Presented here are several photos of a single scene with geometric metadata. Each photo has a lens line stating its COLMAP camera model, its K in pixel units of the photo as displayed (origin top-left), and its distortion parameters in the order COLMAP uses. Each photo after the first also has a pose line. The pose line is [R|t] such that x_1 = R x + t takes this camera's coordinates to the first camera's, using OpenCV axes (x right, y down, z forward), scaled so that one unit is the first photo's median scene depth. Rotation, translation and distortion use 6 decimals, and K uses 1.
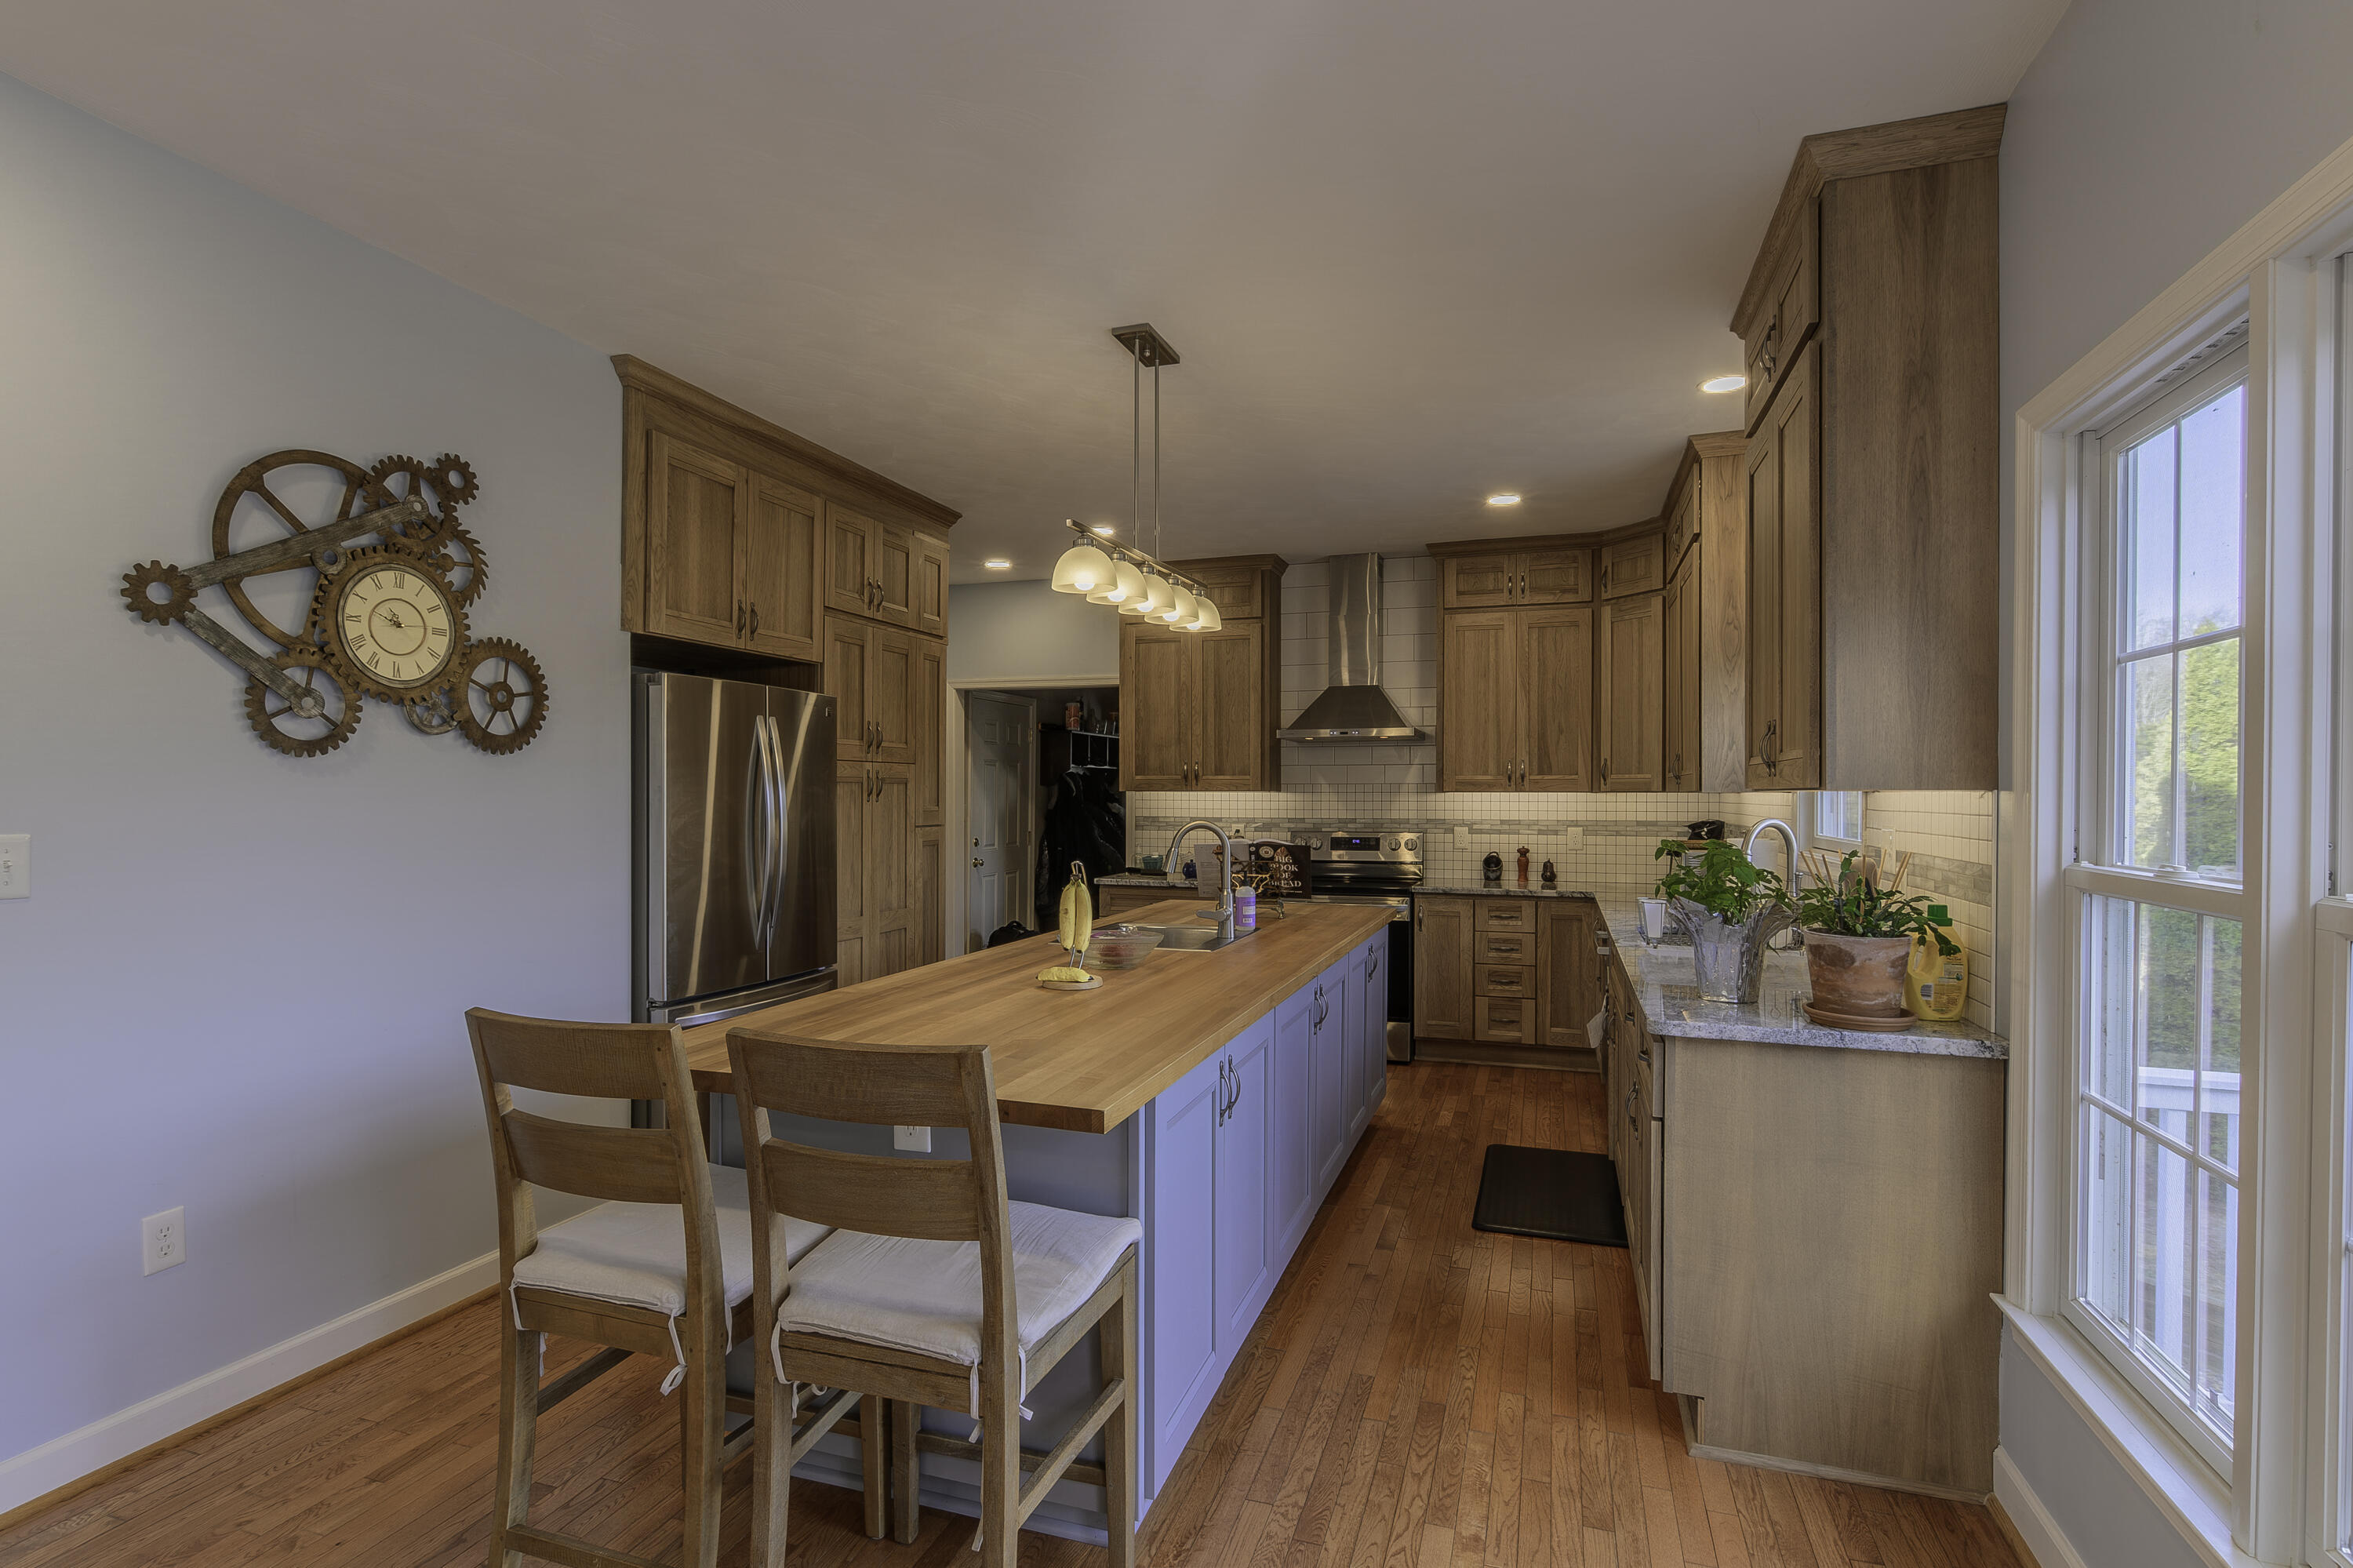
lens RADIAL K [[1129.4, 0, 1176.0], [0, 1129.4, 793.0], [0, 0, 1]] dist [0.001751, -0.000588]
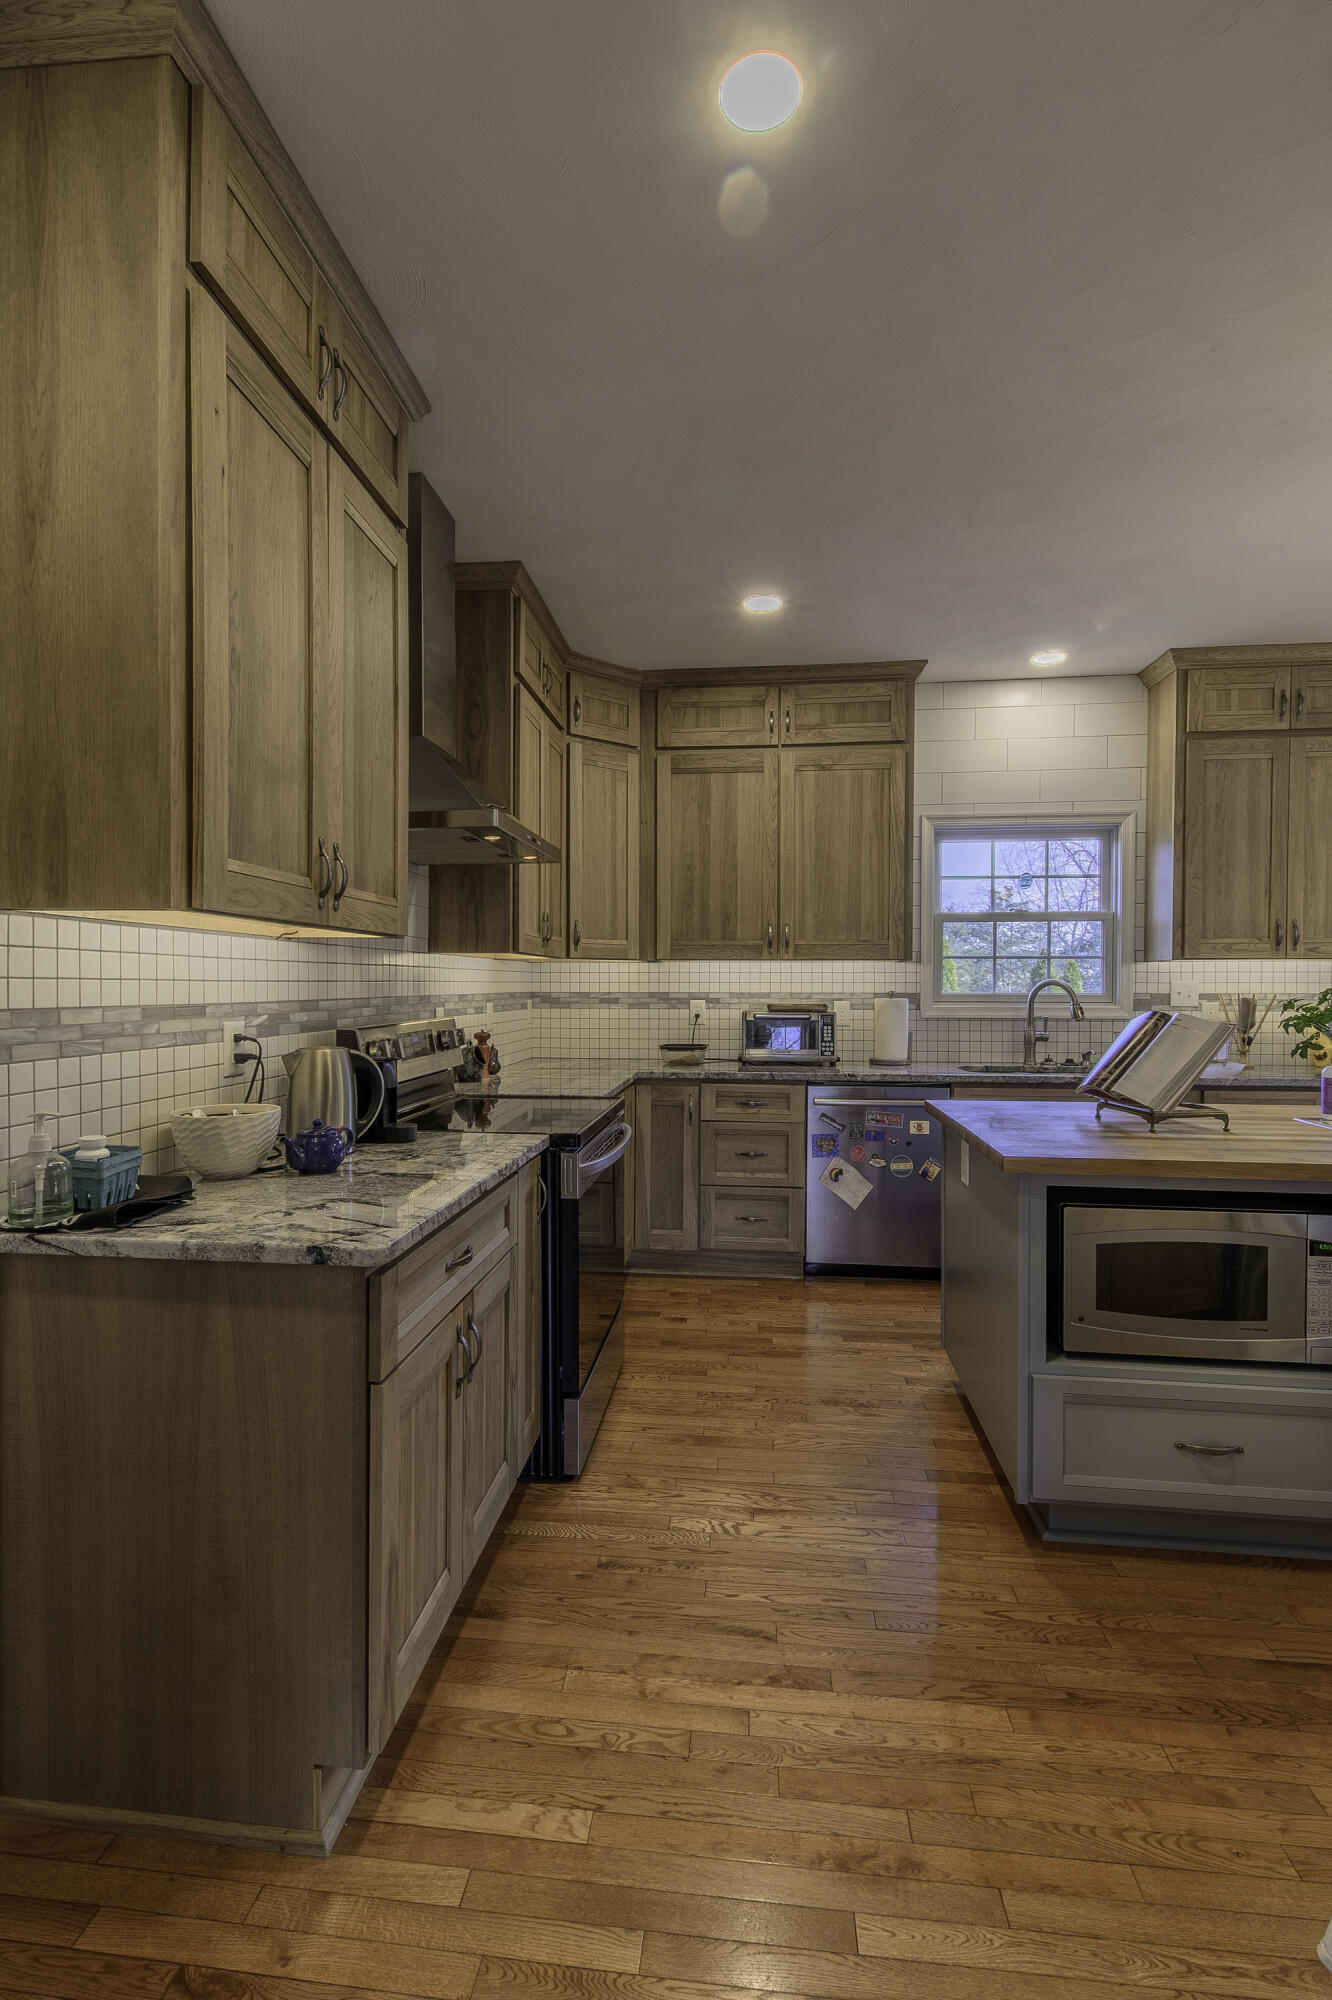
lens RADIAL K [[907.9, 0, 666.0], [0, 907.9, 1000.0], [0, 0, 1]] dist [0.002400, 0.000080]
pose [[-0.203921, -0.019813, 0.978787, -0.625950], [-0.002316, 0.999802, 0.019756, 0.033461], [-0.978985, 0.001762, -0.203927, 2.132329]]
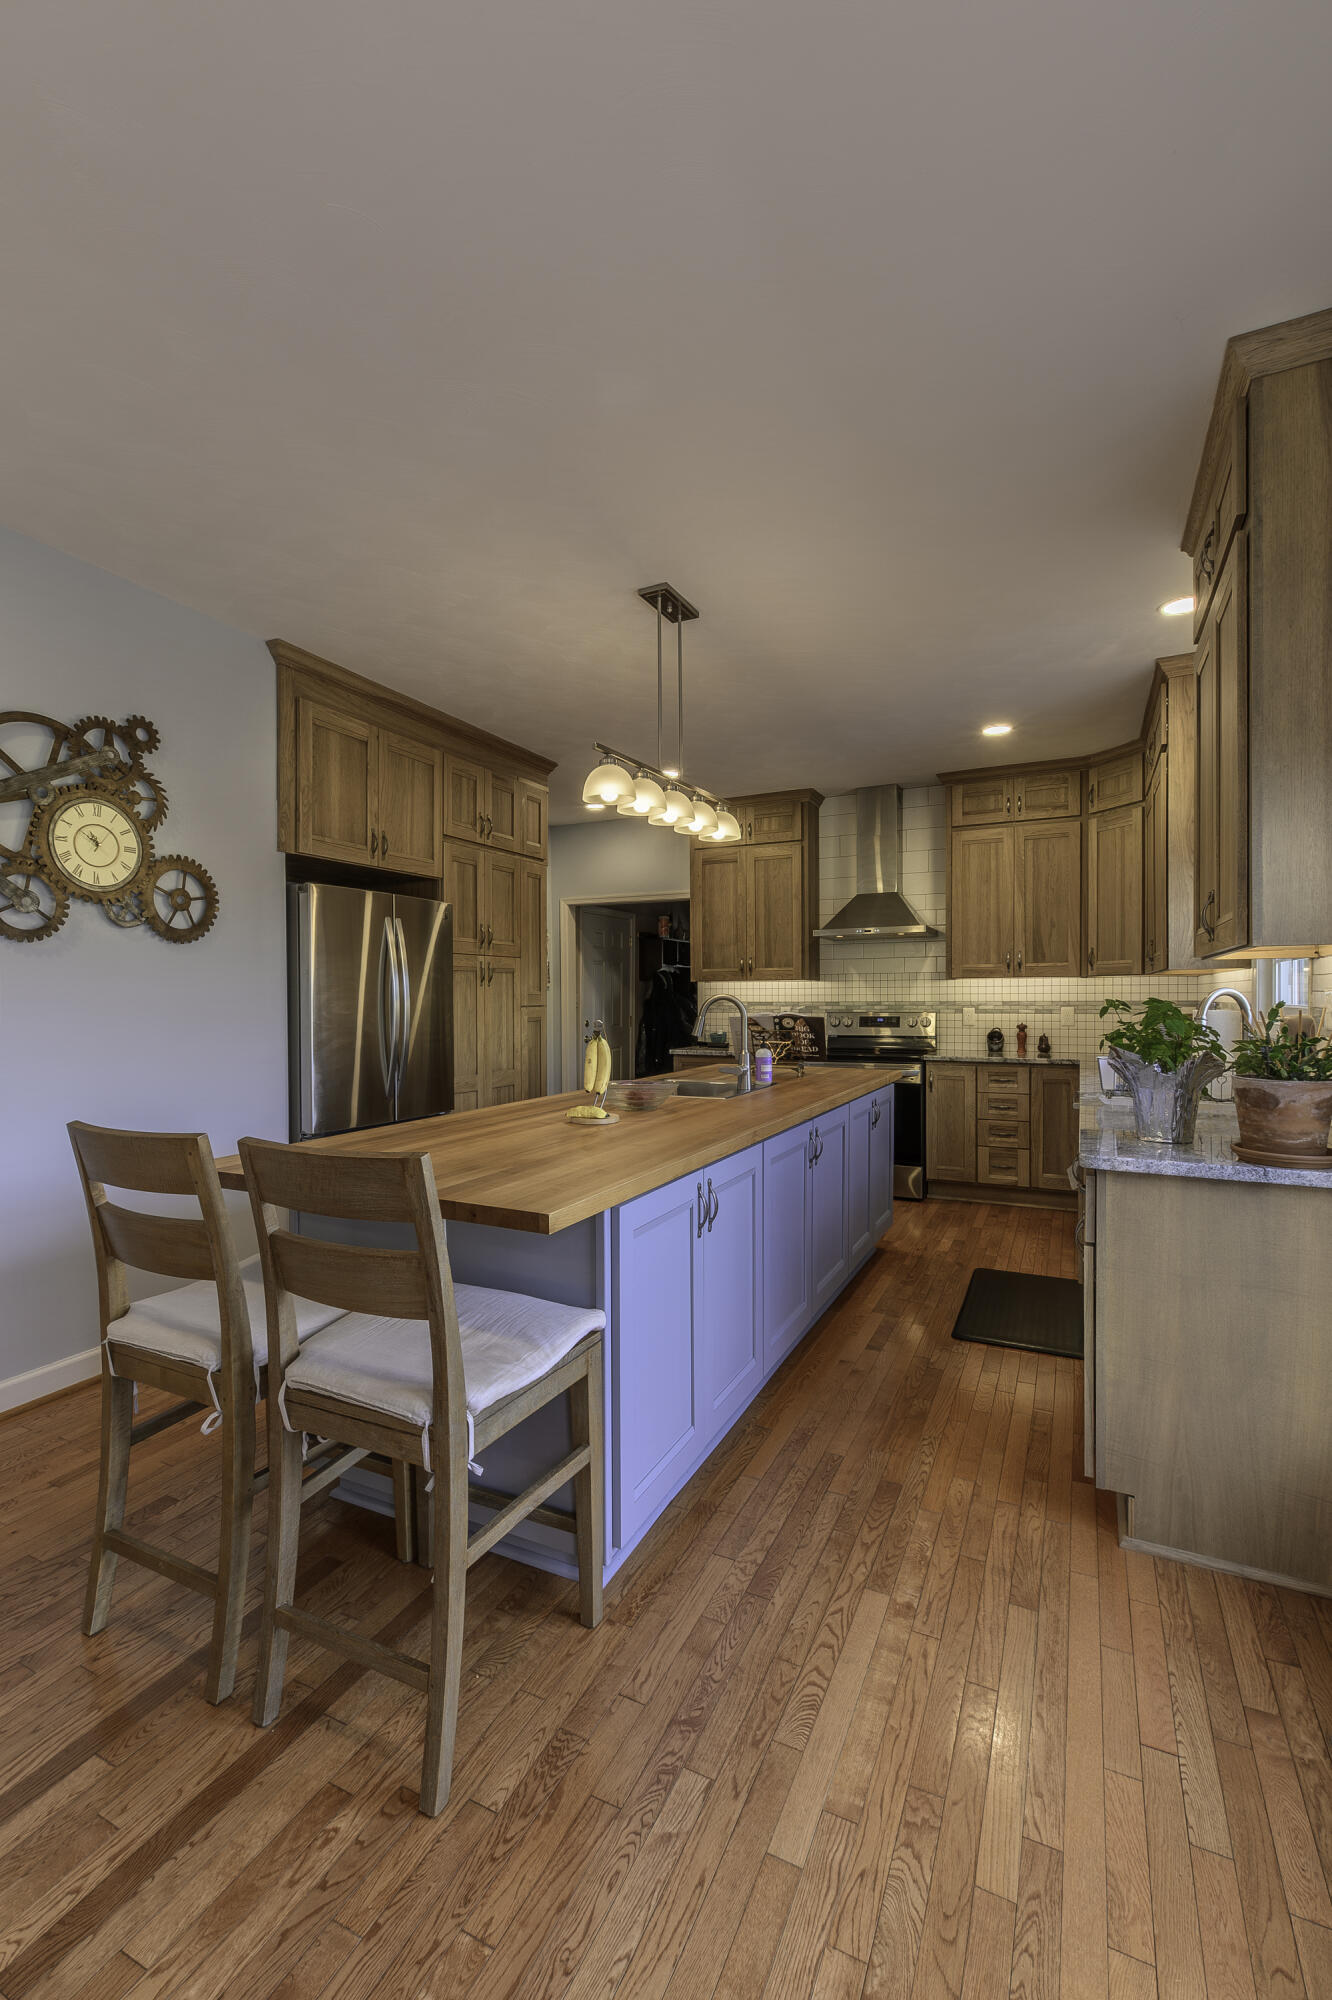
lens RADIAL K [[861.8, 0, 653.2], [0, 861.8, 1003.0], [0, 0, 1]] dist [0.004290, -0.000178]
pose [[0.990462, -0.005397, -0.137678, 0.095832], [0.006575, 0.999946, 0.008103, 0.033115], [0.137627, -0.008931, 0.990444, 0.080058]]
